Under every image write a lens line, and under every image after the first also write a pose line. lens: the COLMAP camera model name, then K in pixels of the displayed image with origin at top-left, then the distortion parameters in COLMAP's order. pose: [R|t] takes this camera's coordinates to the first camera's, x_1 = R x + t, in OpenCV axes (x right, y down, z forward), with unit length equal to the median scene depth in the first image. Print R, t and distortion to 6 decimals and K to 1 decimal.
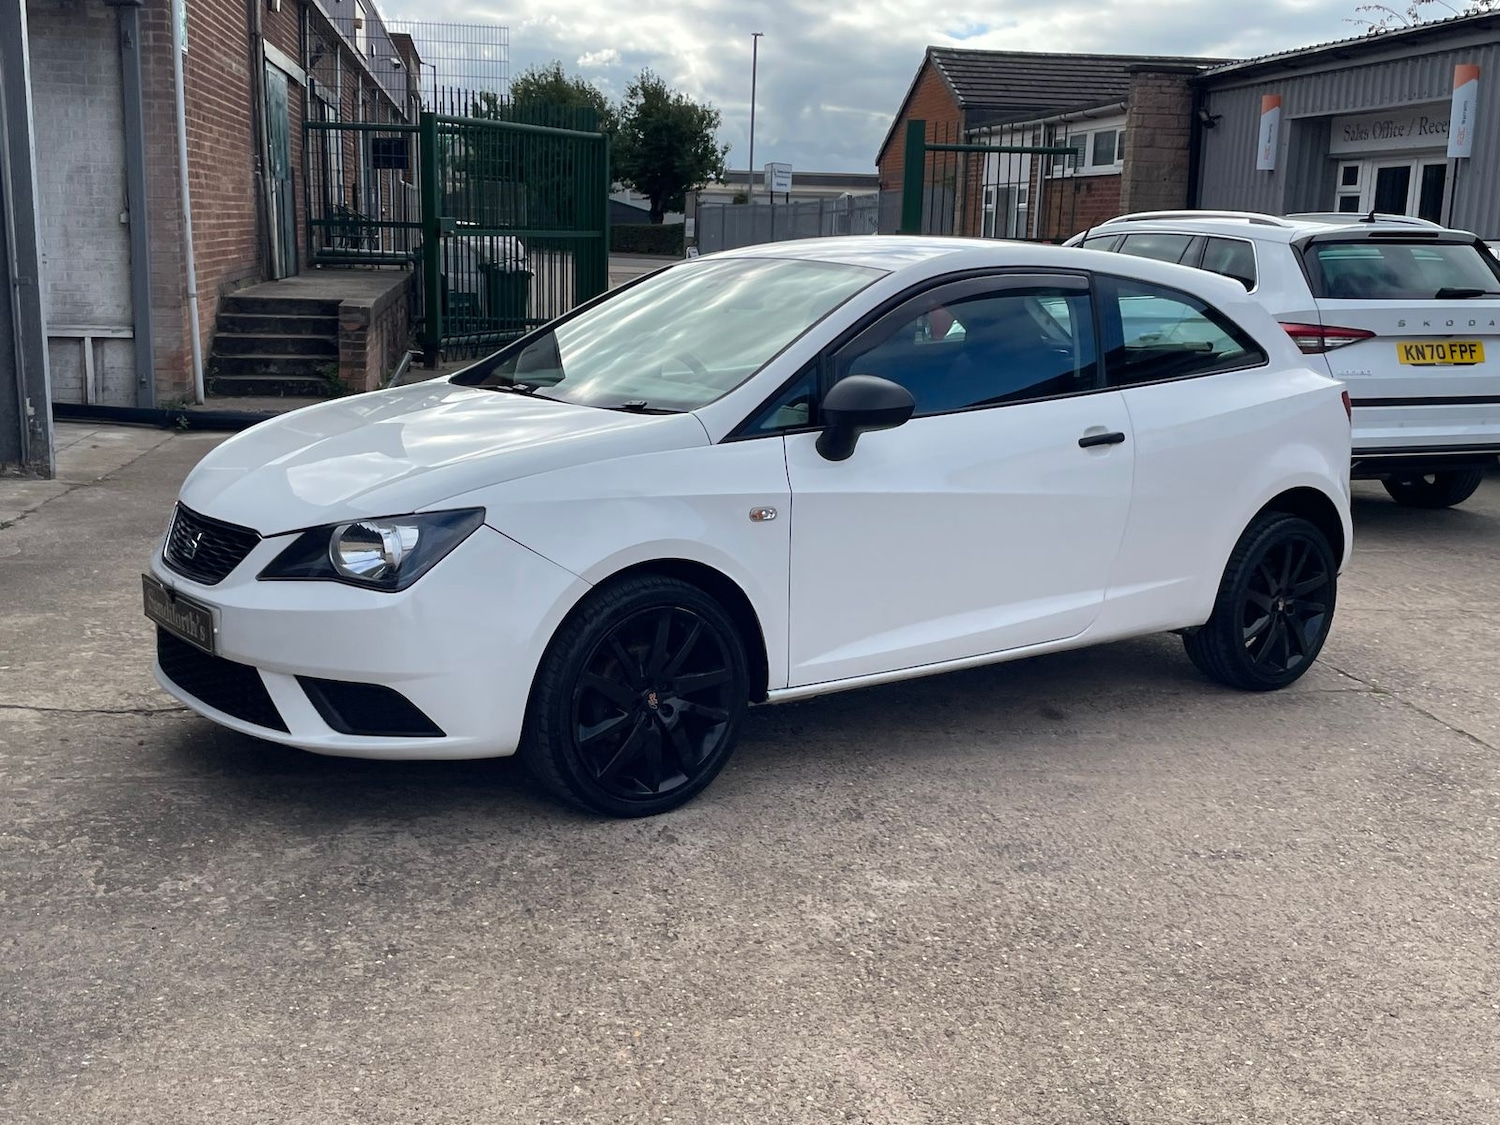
lens RADIAL K [[1619.4, 0, 770.3], [0, 1619.4, 582.4], [0, 0, 1]] dist [0.056698, 0.000000]
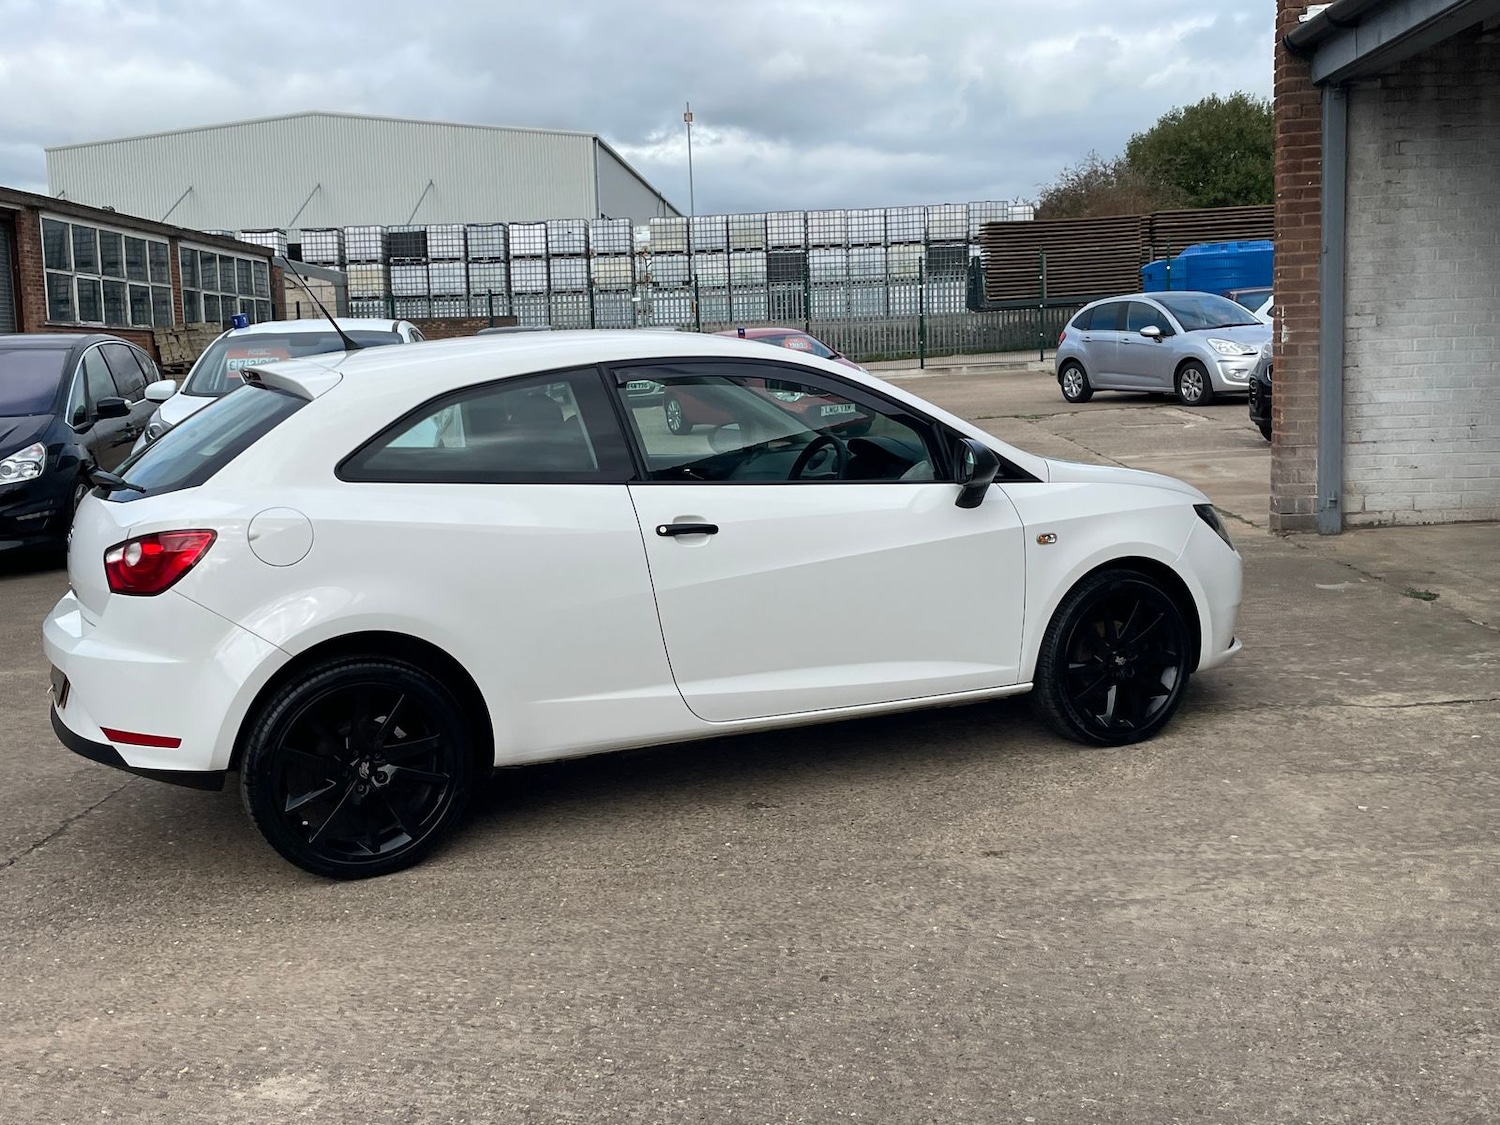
lens RADIAL K [[1619.4, 0, 763.2], [0, 1619.4, 568.4], [0, 0, 1]] dist [0.056698, 0.000000]
pose [[-0.979997, -0.015327, 0.198423, -0.280608], [0.052396, 0.941985, 0.331541, -0.512114], [-0.191993, 0.335306, -0.922339, 2.469083]]
